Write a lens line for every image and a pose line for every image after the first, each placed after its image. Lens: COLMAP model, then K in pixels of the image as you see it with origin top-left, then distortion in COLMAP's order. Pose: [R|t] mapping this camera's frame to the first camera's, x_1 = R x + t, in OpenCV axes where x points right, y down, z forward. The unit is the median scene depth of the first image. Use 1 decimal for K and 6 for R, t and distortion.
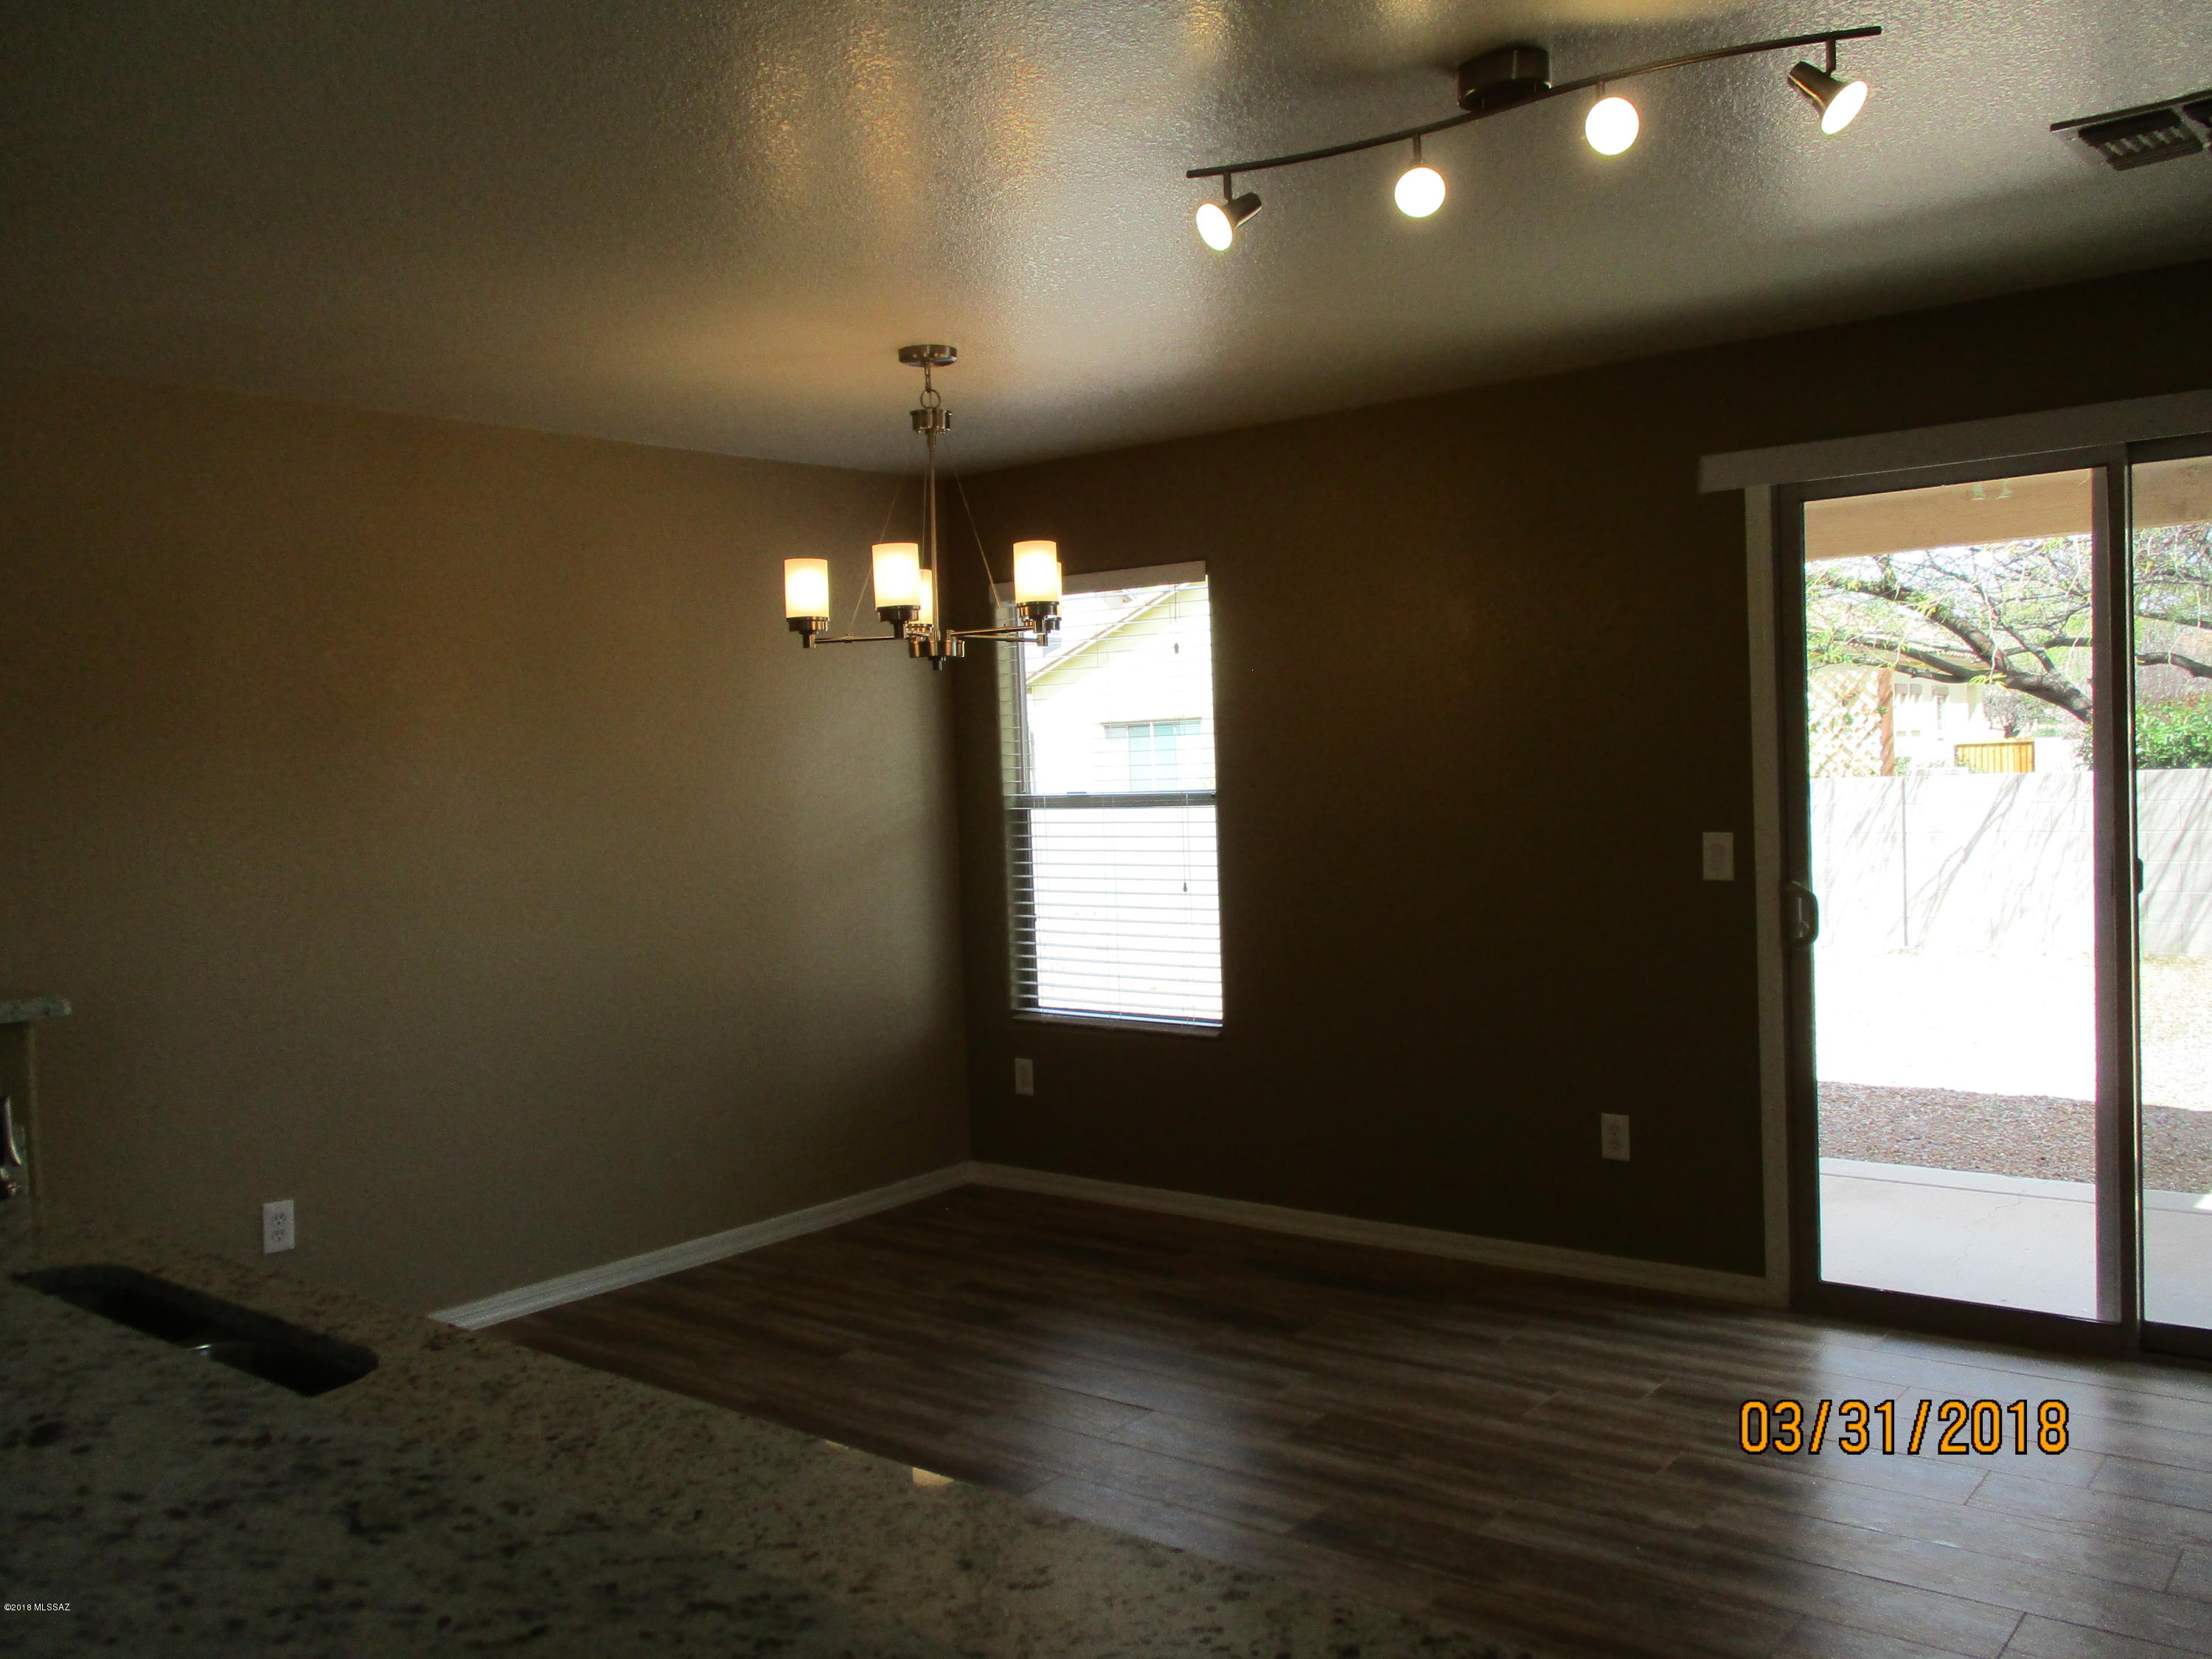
lens RADIAL K [[1868.3, 0, 1133.1], [0, 1868.3, 876.8], [0, 0, 1]] dist [-0.042891, -0.001276]
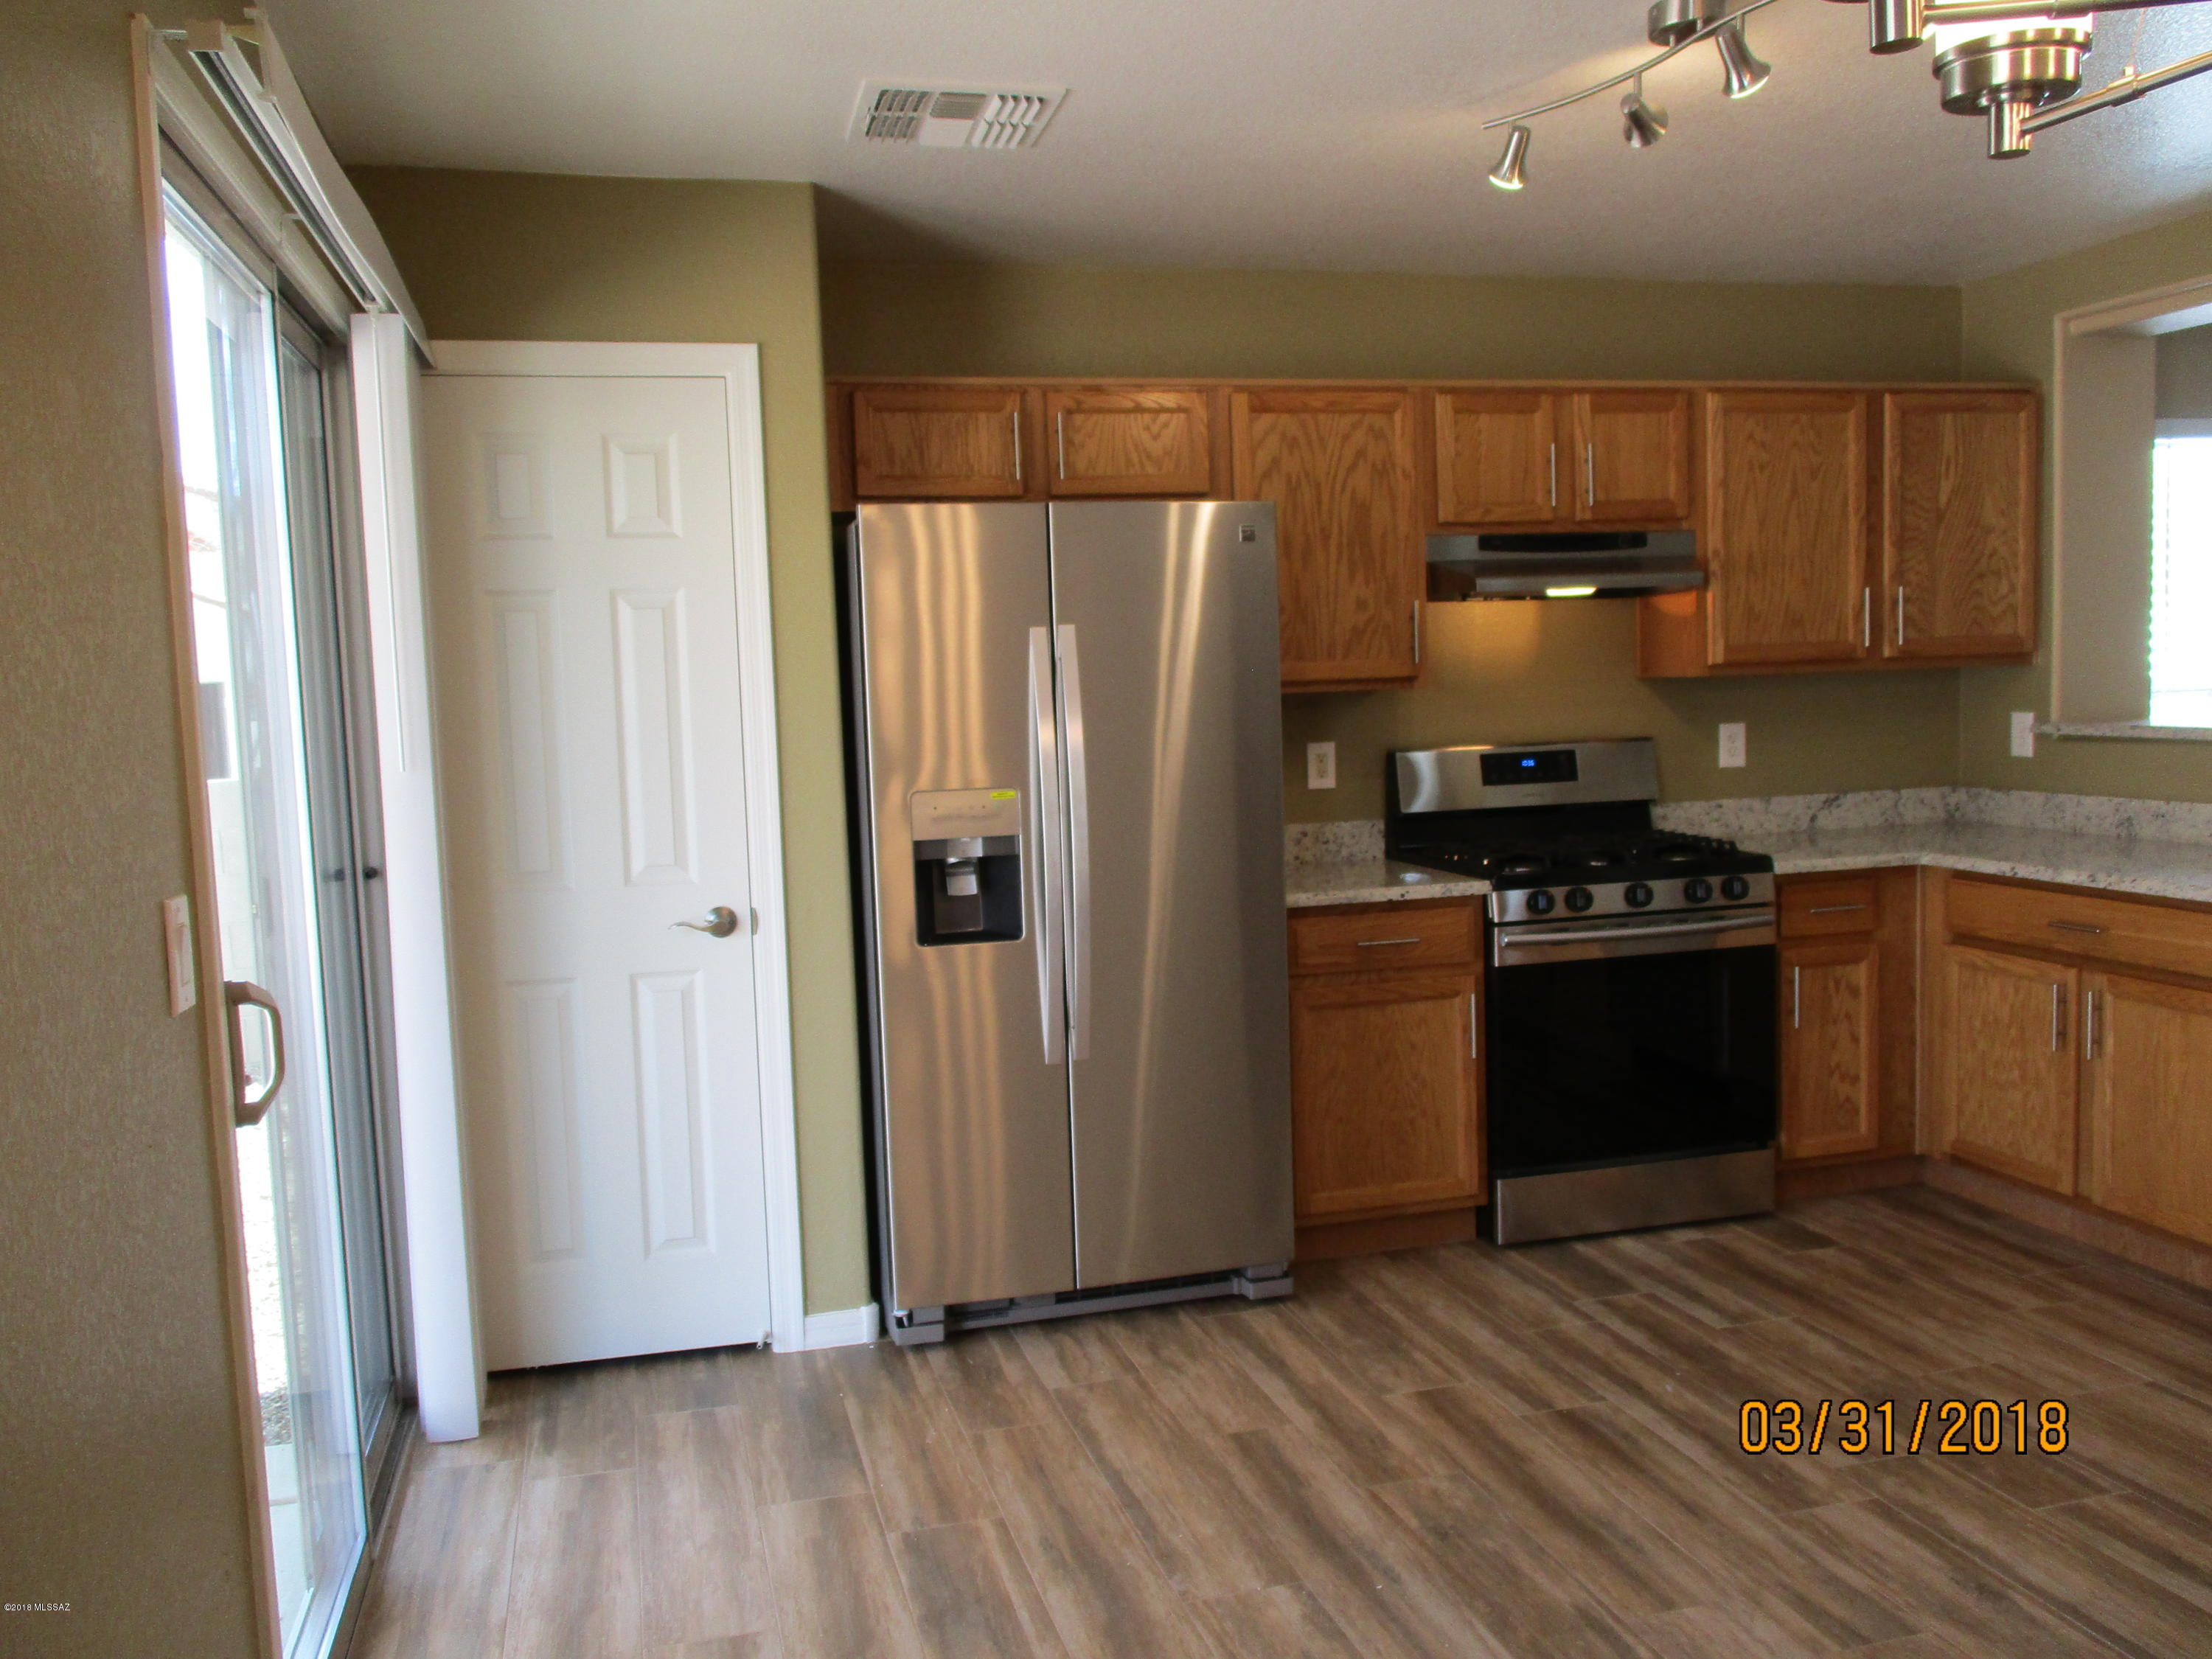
lens RADIAL K [[1850.9, 0, 1102.9], [0, 1850.9, 853.9], [0, 0, 1]] dist [-0.027398, 0.016574]
pose [[-0.804877, 0.013650, 0.593284, -0.094872], [0.107308, 0.986603, 0.122880, -0.062257], [-0.583659, 0.162568, -0.795559, 1.211693]]
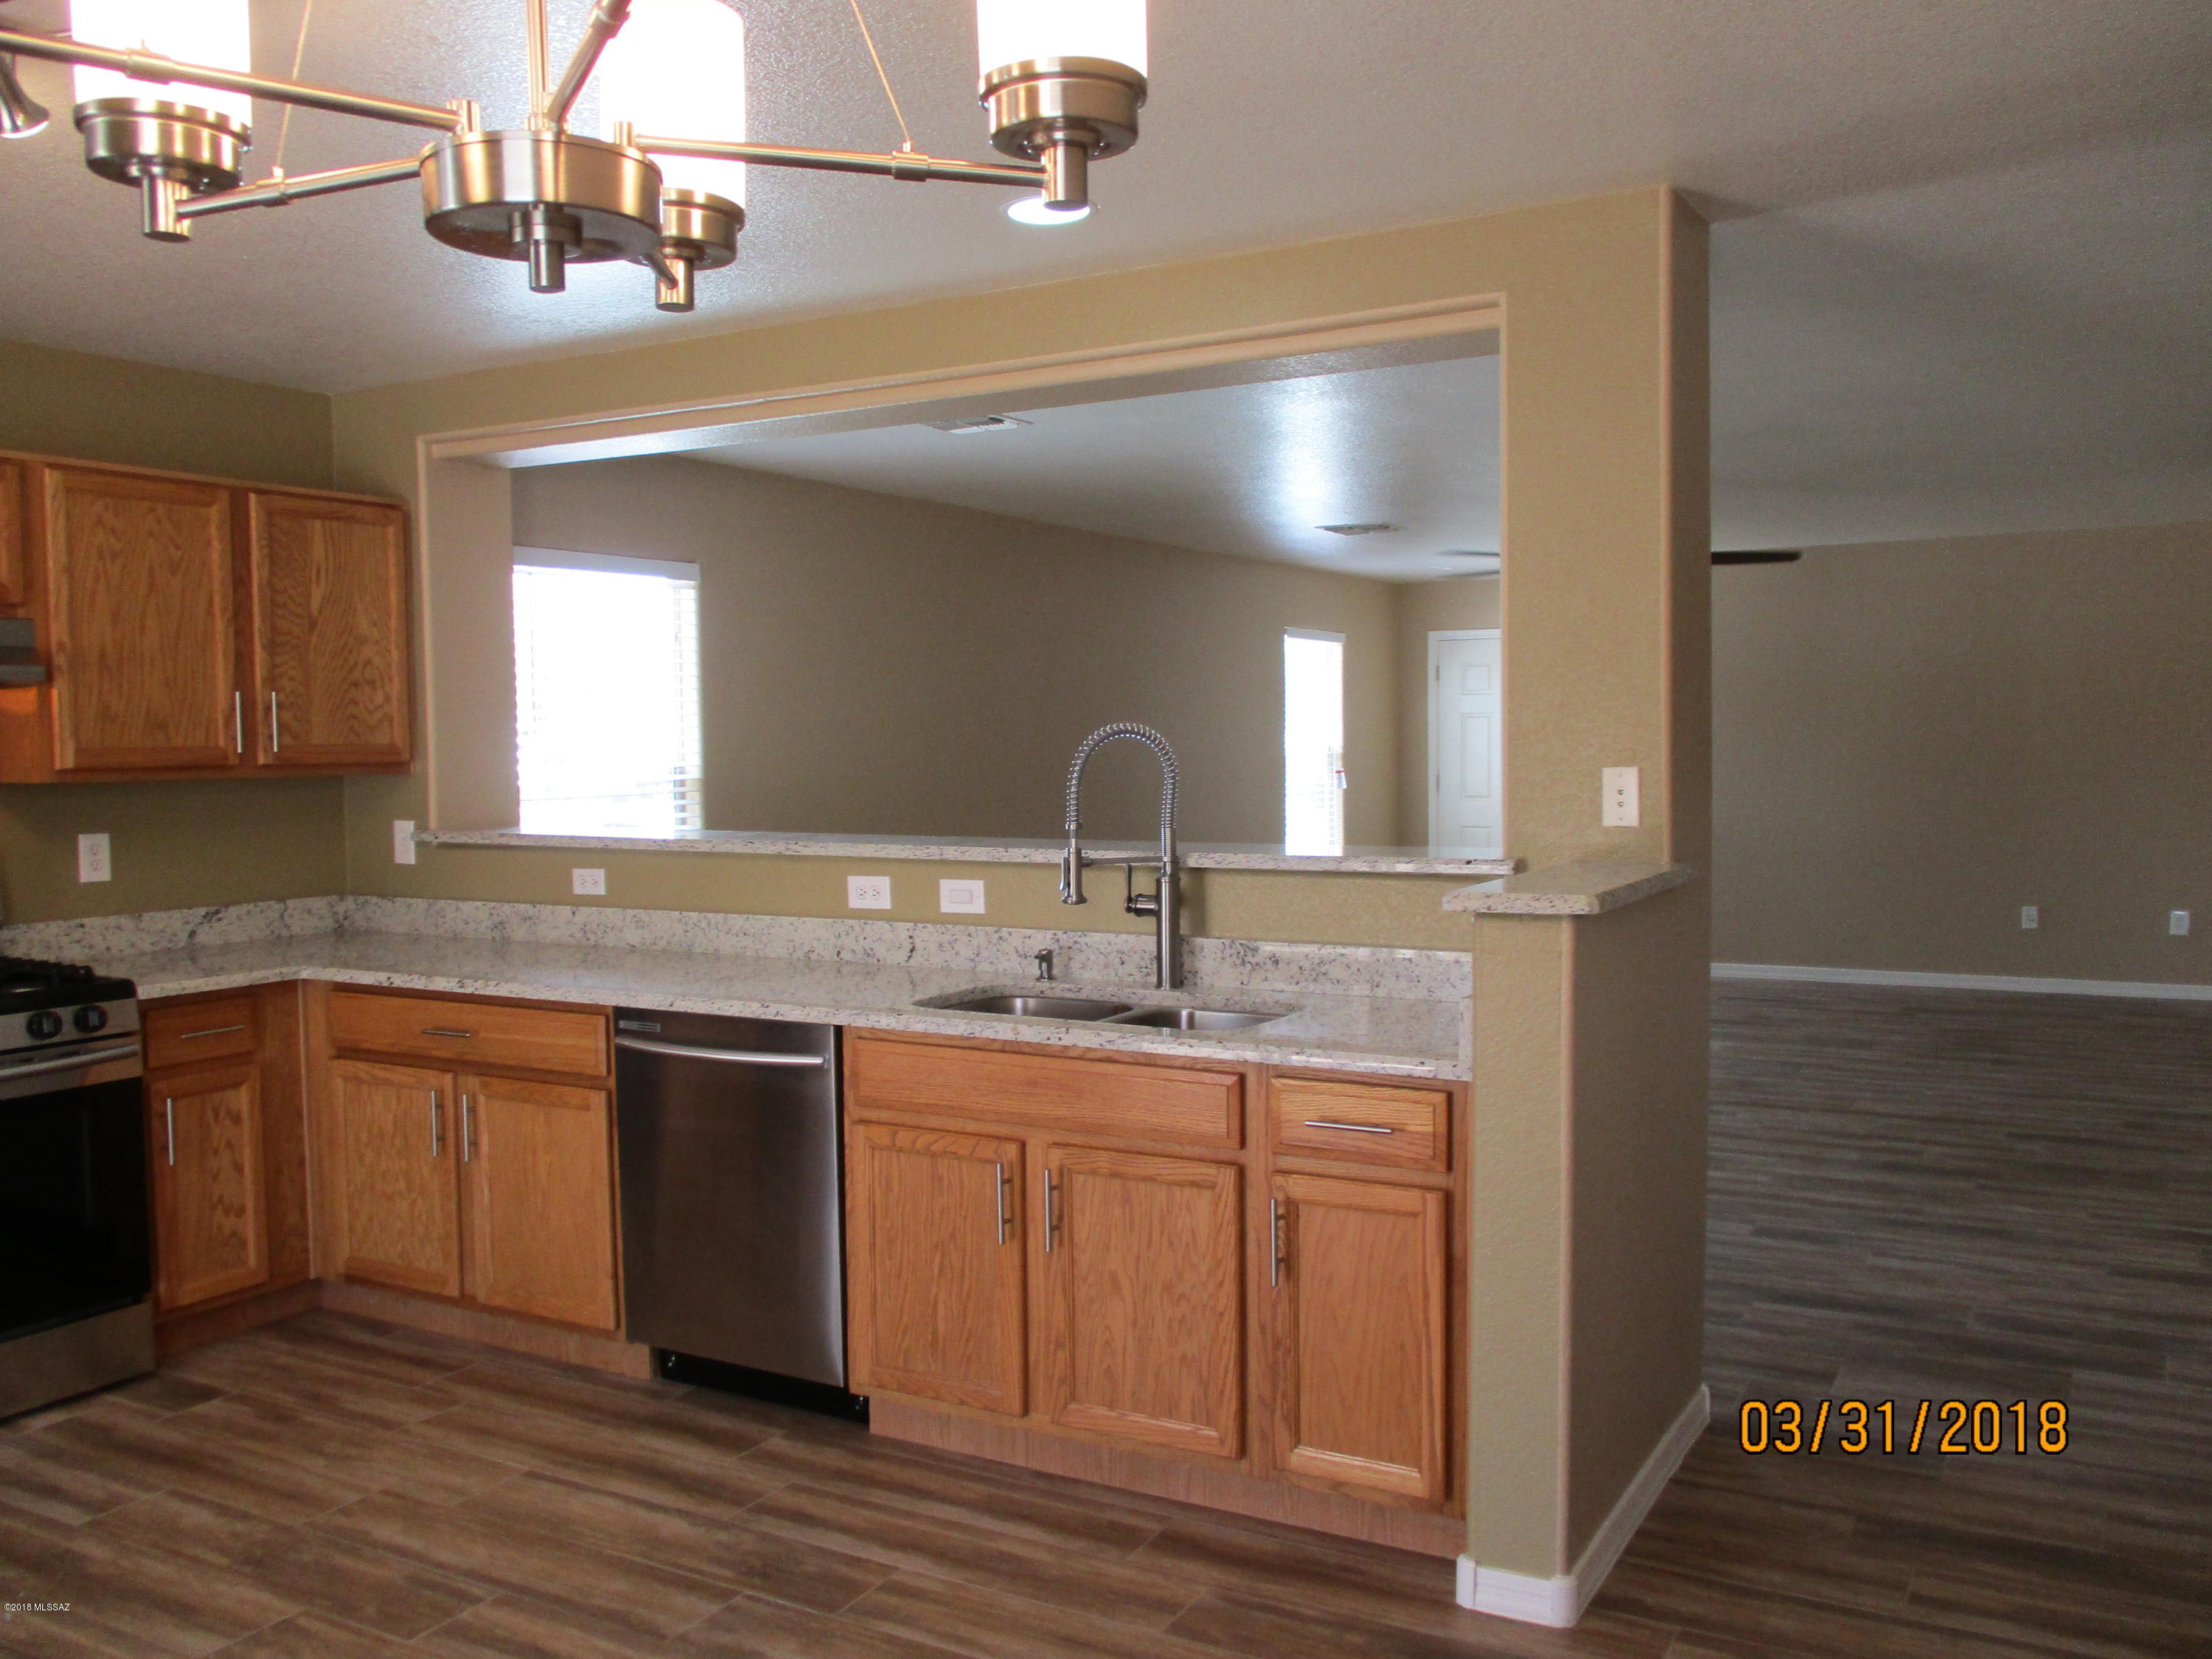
lens RADIAL K [[1850.9, 0, 1102.9], [0, 1850.9, 853.9], [0, 0, 1]] dist [-0.027398, 0.016574]
pose [[-0.984942, 0.060641, -0.161899, -0.120840], [0.039218, 0.990423, 0.132382, -0.062908], [0.168376, 0.124039, -0.977887, 1.169607]]
